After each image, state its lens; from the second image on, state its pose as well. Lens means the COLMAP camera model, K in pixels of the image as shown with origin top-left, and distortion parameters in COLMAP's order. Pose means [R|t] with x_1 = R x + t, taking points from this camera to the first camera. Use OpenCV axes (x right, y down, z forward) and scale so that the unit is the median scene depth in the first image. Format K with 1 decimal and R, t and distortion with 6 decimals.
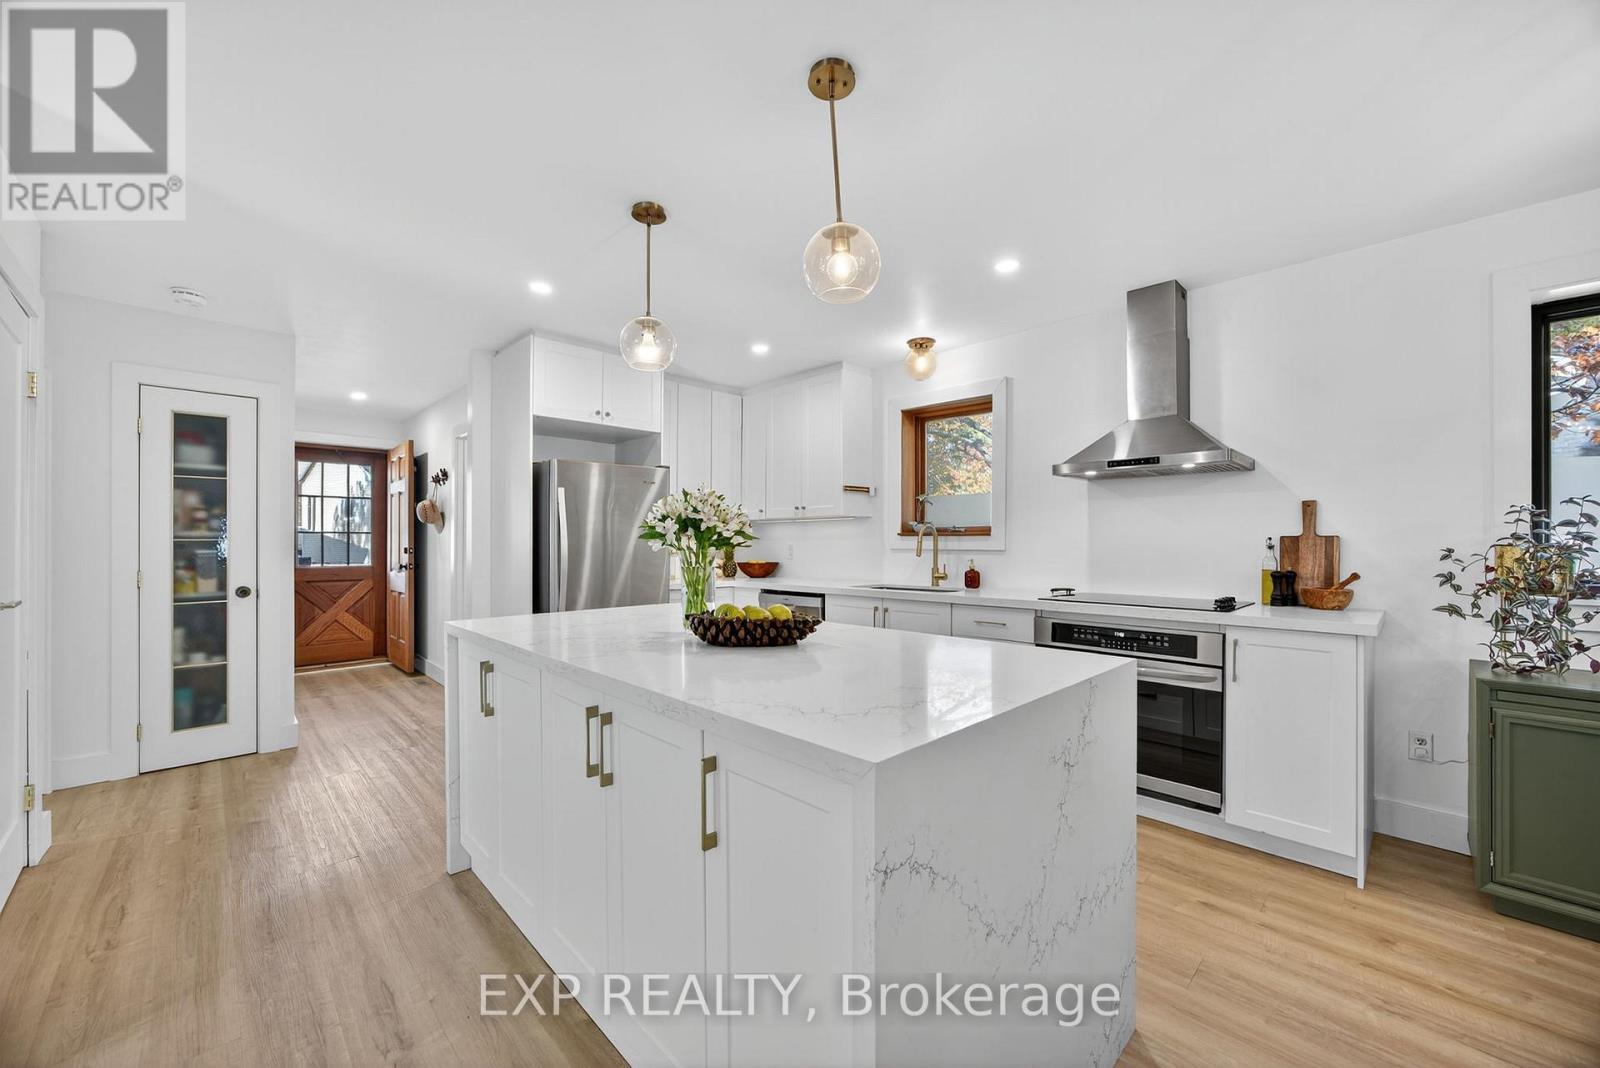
lens RADIAL K [[617.2, 0, 806.8], [0, 617.2, 537.8], [0, 0, 1]] dist [-0.039890, 0.009762]
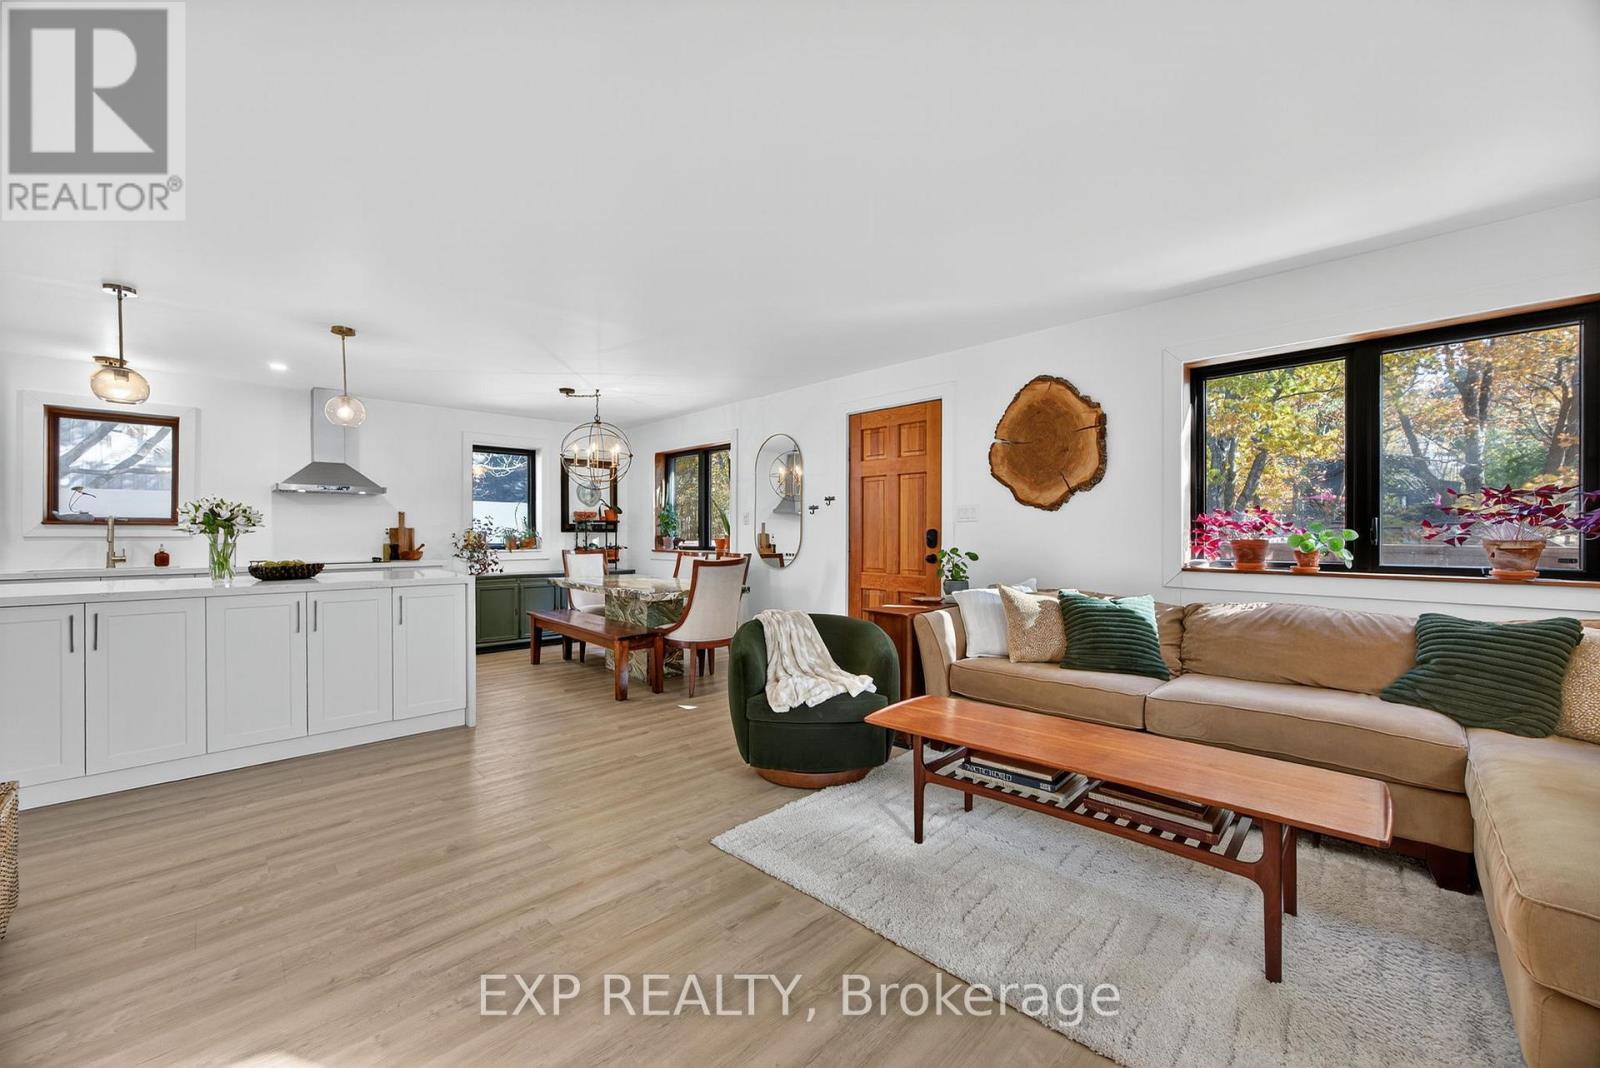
lens RADIAL K [[617.2, 0, 806.8], [0, 617.2, 537.8], [0, 0, 1]] dist [-0.039890, 0.009762]
pose [[-0.015786, -0.006208, 0.999856, -1.571533], [-0.005533, 0.999966, 0.006121, 0.011780], [-0.999860, -0.005436, -0.015820, -0.504065]]
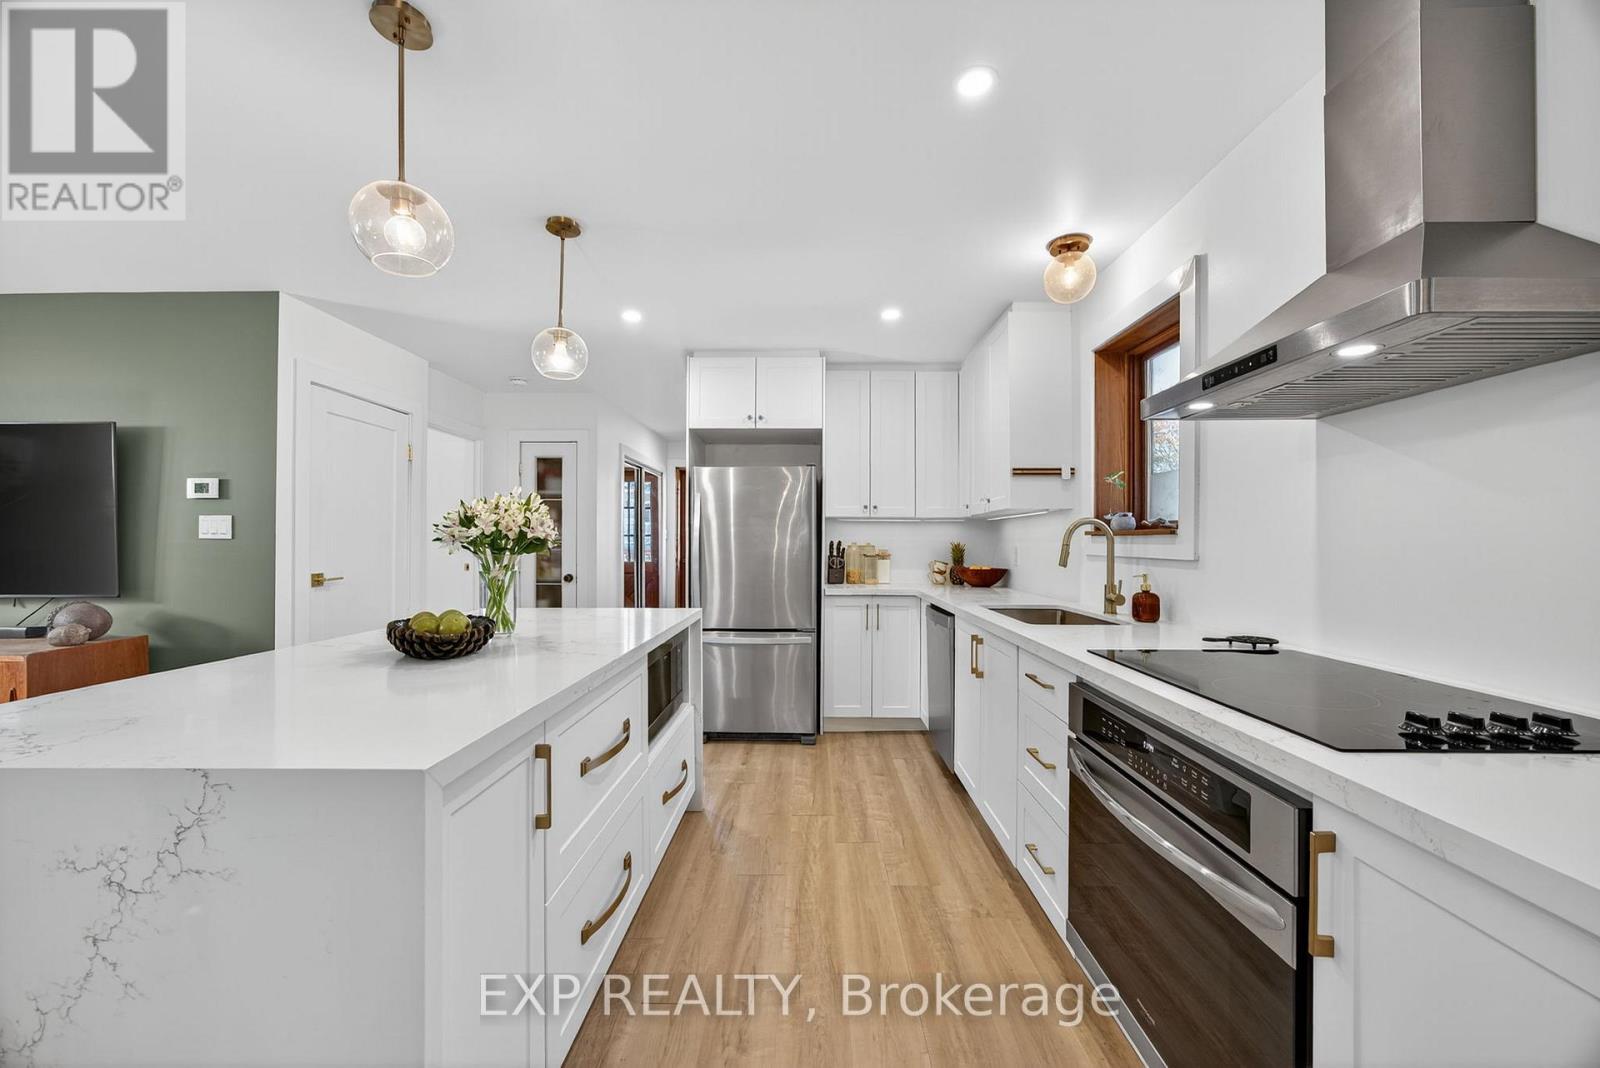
lens RADIAL K [[617.2, 0, 806.8], [0, 617.2, 537.8], [0, 0, 1]] dist [-0.039890, 0.009762]
pose [[0.702170, -0.003858, -0.711999, 0.736424], [0.003486, 0.999992, -0.001981, -0.000585], [0.712001, -0.001091, 0.702178, 0.548084]]
